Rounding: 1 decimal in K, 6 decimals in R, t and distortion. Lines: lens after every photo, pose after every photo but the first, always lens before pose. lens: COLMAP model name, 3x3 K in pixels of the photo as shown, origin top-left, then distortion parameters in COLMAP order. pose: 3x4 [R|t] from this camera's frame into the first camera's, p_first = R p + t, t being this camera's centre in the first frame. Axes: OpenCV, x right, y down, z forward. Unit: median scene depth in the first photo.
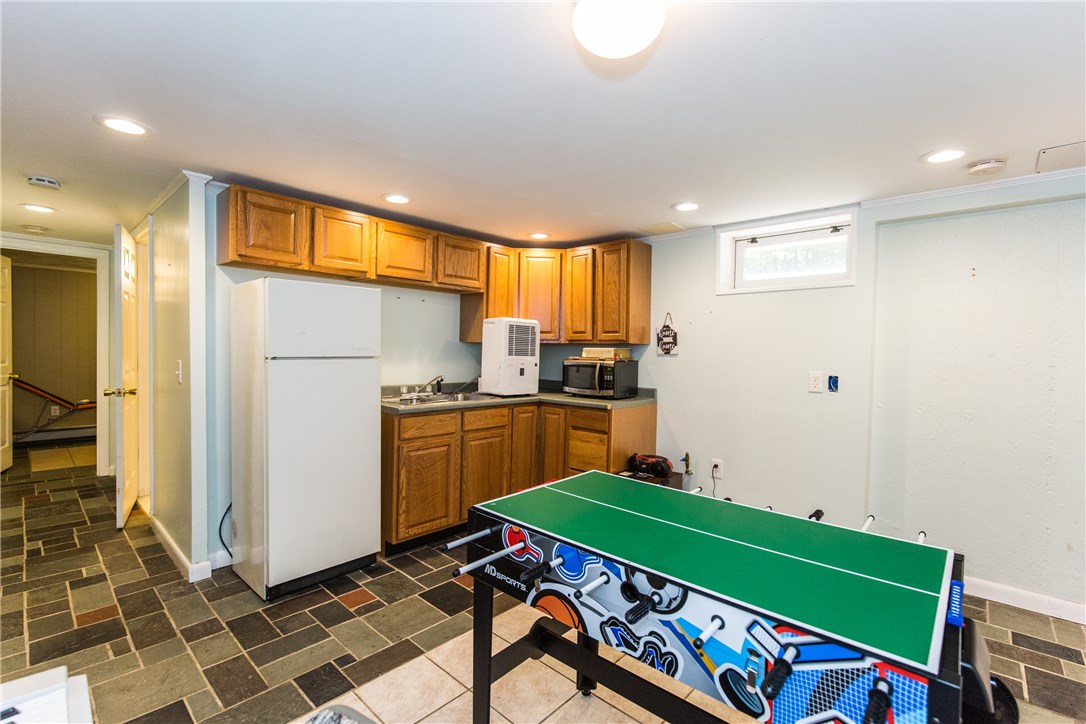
lens RADIAL K [[485.8, 0, 544.1], [0, 485.8, 360.3], [0, 0, 1]] dist [0.001387, -0.000260]
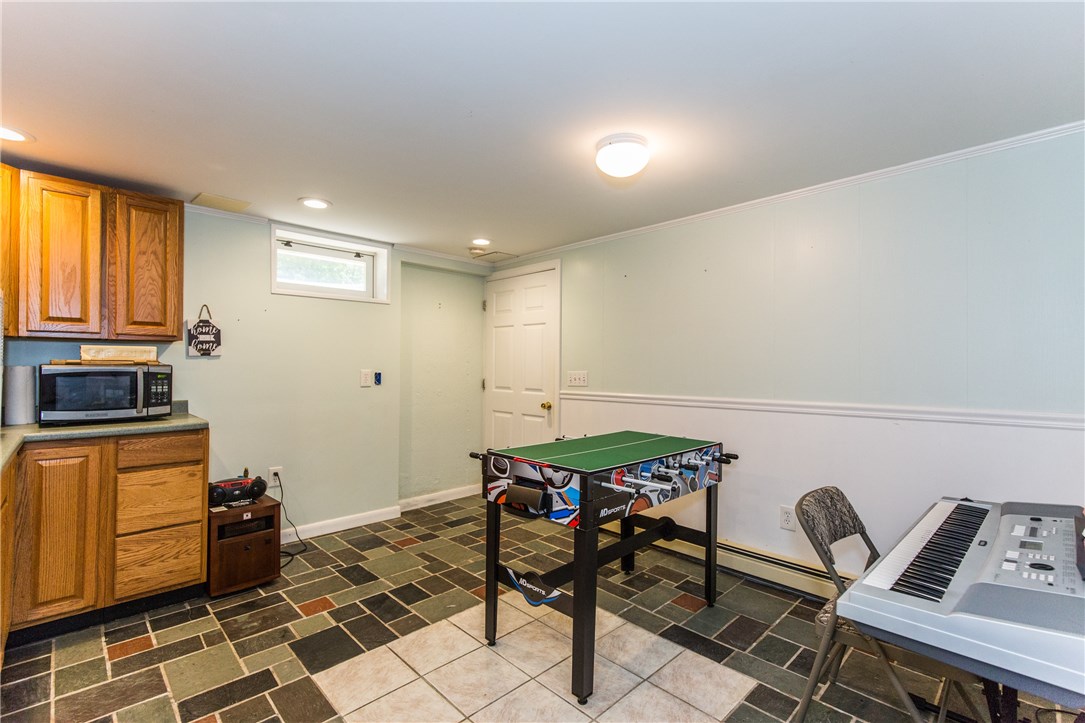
lens RADIAL K [[485.4, 0, 544.1], [0, 485.4, 361.7], [0, 0, 1]] dist [0.001387, -0.000260]
pose [[0.050502, -0.005780, 0.998707, -0.536647], [0.019515, 0.999798, 0.004799, 0.004452], [-0.998533, 0.019247, 0.050604, 0.407289]]
